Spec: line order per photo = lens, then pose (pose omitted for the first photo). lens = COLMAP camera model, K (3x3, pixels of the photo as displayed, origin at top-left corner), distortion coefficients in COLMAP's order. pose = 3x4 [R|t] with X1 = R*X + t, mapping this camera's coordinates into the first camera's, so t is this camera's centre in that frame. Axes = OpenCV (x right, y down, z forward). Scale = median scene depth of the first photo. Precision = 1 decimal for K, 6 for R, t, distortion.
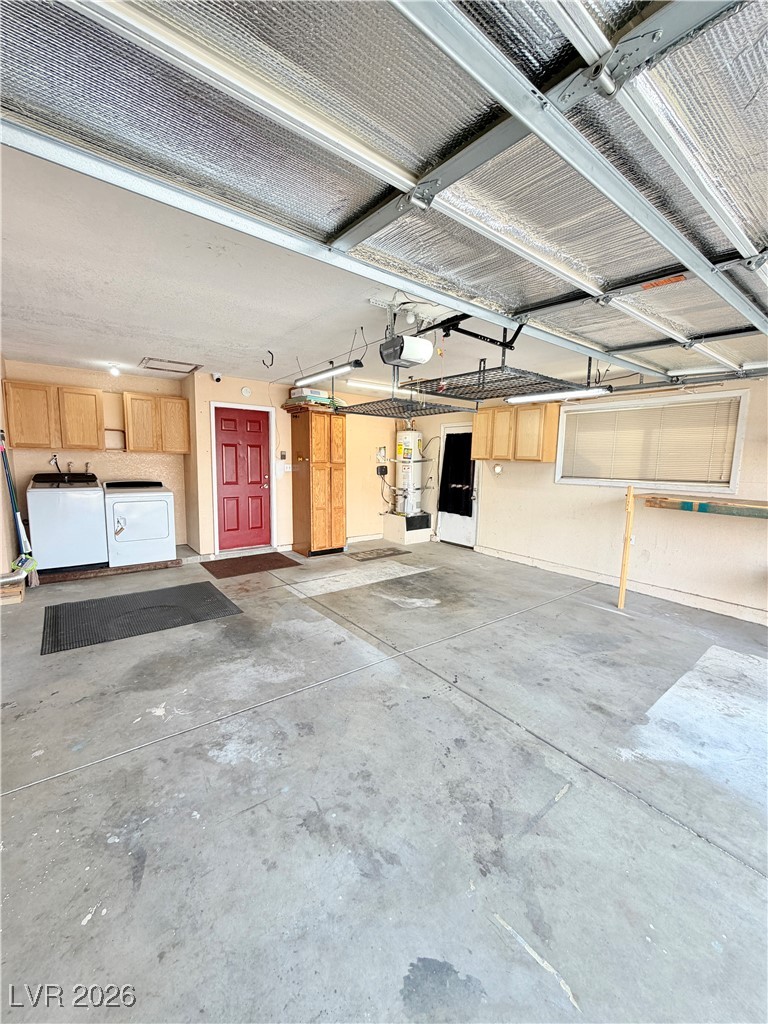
lens RADIAL K [[407.7, 0, 384.3], [0, 407.7, 510.1], [0, 0, 1]] dist [0.000515, 0.000163]
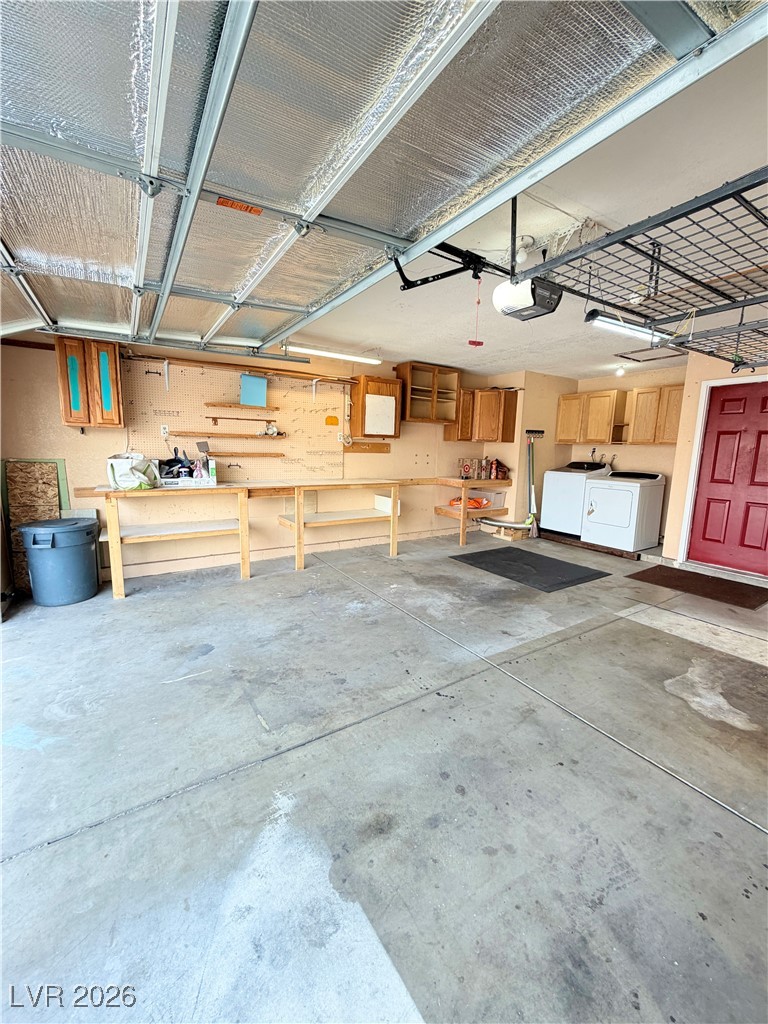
lens RADIAL K [[407.7, 0, 384.3], [0, 407.7, 510.1], [0, 0, 1]] dist [0.000515, 0.000163]
pose [[-0.090430, 0.128896, -0.987526, 0.807411], [-0.149503, 0.978595, 0.141421, -0.044577], [0.984617, 0.160427, -0.069224, 0.740277]]
